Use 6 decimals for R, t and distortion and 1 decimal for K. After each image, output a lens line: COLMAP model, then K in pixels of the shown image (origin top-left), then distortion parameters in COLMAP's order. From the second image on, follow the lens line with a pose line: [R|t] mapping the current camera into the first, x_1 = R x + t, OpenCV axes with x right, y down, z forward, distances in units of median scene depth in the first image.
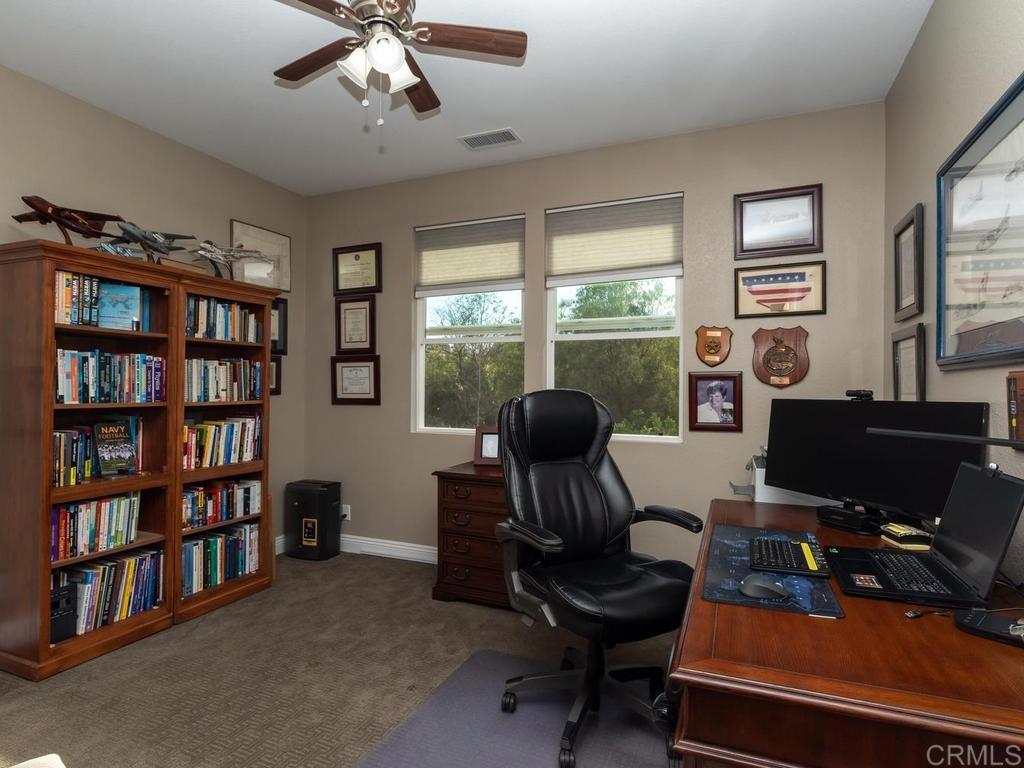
lens RADIAL K [[545.0, 0, 515.9], [0, 545.0, 386.2], [0, 0, 1]] dist [0.004691, 0.000413]
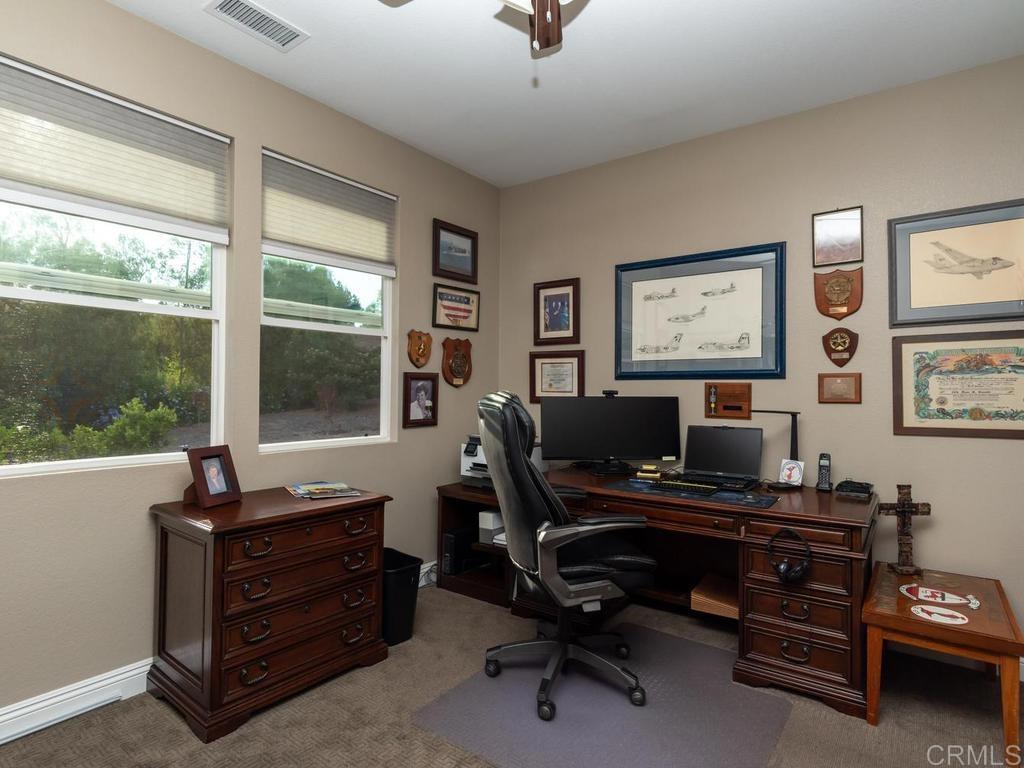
lens RADIAL K [[545.0, 0, 515.0], [0, 545.0, 382.1], [0, 0, 1]] dist [0.004691, 0.000413]
pose [[0.252978, 0.006706, 0.967449, -0.661437], [-0.008929, 0.999950, -0.004596, -0.004233], [-0.967431, -0.007476, 0.253025, 0.546584]]
